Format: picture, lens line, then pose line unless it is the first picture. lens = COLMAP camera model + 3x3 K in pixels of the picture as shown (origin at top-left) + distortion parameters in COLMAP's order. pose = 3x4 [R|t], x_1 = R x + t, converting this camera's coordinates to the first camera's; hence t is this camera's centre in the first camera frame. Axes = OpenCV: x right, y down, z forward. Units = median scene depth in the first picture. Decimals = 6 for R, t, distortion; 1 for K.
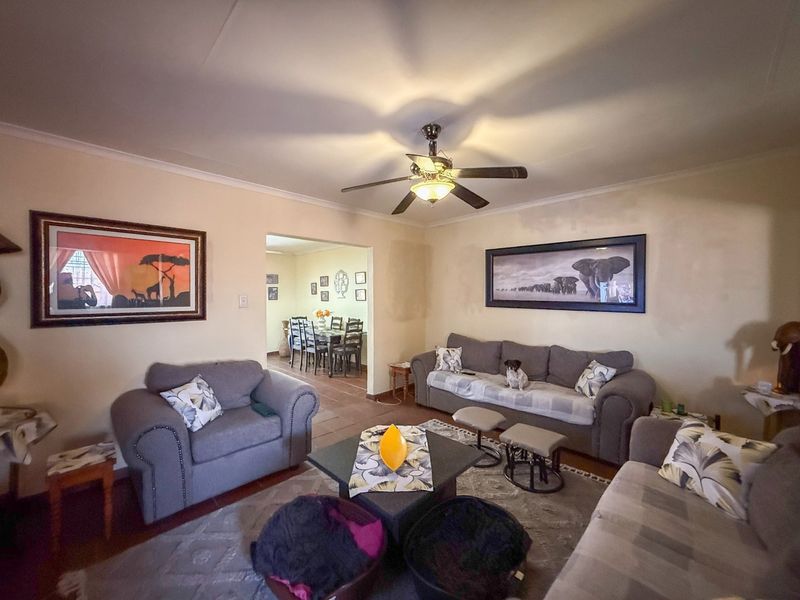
lens RADIAL K [[323.1, 0, 393.7], [0, 323.1, 297.8], [0, 0, 1]] dist [-0.006583, 0.000650]
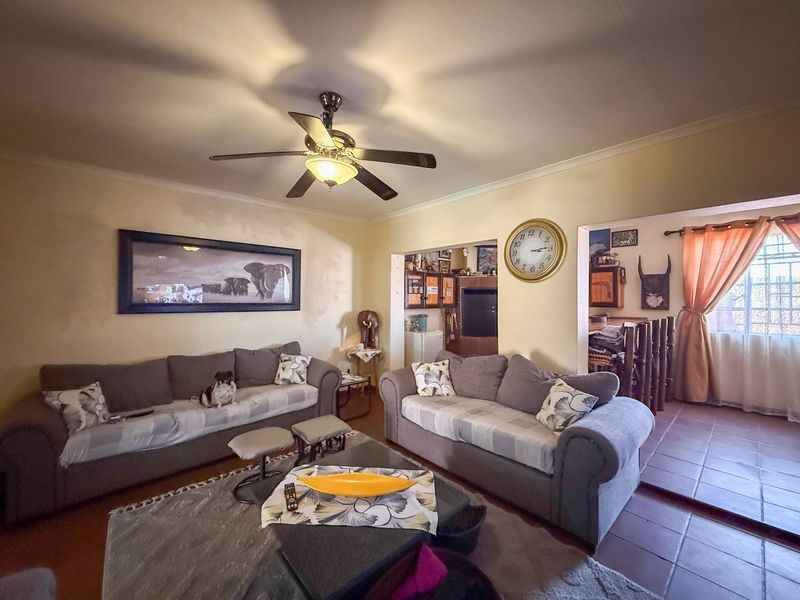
lens RADIAL K [[323.1, 0, 397.2], [0, 323.1, 298.2], [0, 0, 1]] dist [-0.006583, 0.000650]
pose [[0.044426, 0.000005, 0.999013, -0.520555], [0.014233, 0.999899, -0.000638, 0.005363], [-0.998911, 0.014247, 0.044421, 0.569288]]
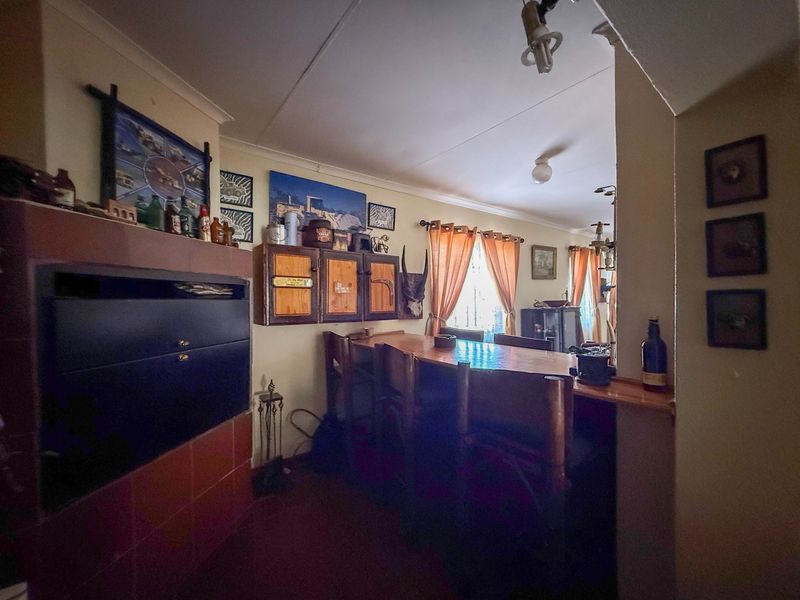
lens RADIAL K [[323.1, 0, 404.4], [0, 323.1, 303.5], [0, 0, 1]] dist [-0.006583, 0.000650]
pose [[-0.994841, 0.006990, 0.101208, 0.891944], [0.009320, 0.999702, 0.022564, -0.008200], [-0.101020, 0.023391, -0.994609, 0.593722]]
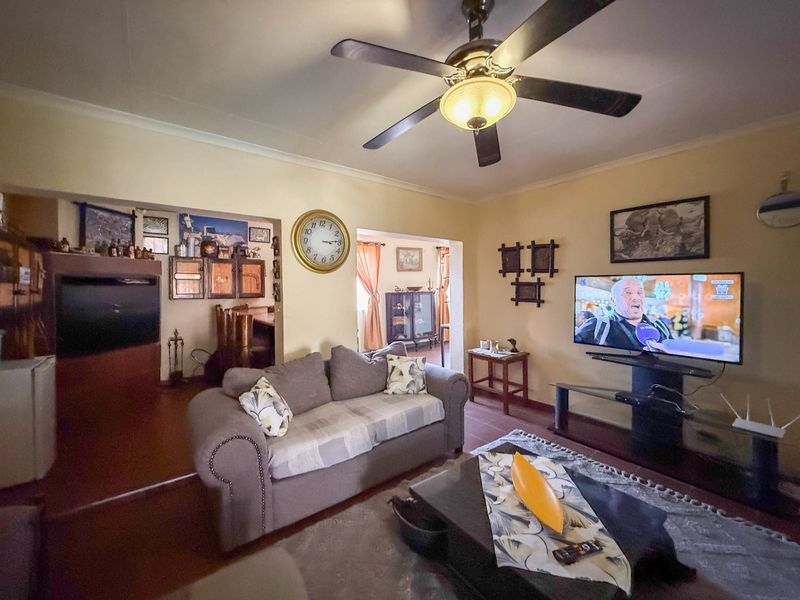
lens RADIAL K [[323.1, 0, 400.5], [0, 323.1, 287.9], [0, 0, 1]] dist [-0.006583, 0.000650]
pose [[-0.993536, 0.009066, 0.113153, 0.140599], [0.010763, 0.999838, 0.014396, -0.004788], [-0.113005, 0.015521, -0.993473, 1.159866]]
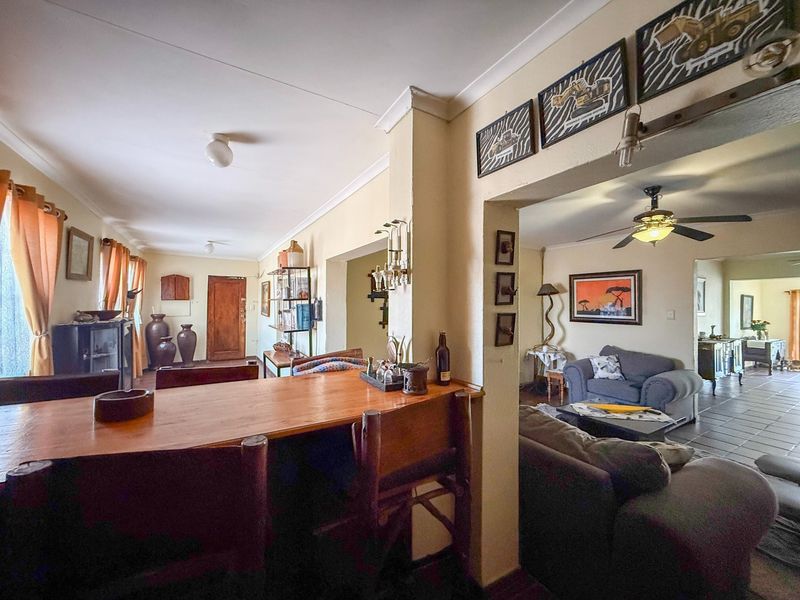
lens RADIAL K [[323.1, 0, 398.7], [0, 323.1, 300.7], [0, 0, 1]] dist [-0.006583, 0.000650]
pose [[-0.231906, -0.007663, -0.972708, 1.185186], [-0.014318, 0.999888, -0.004463, -0.027224], [0.972633, 0.012893, -0.231989, 0.208681]]
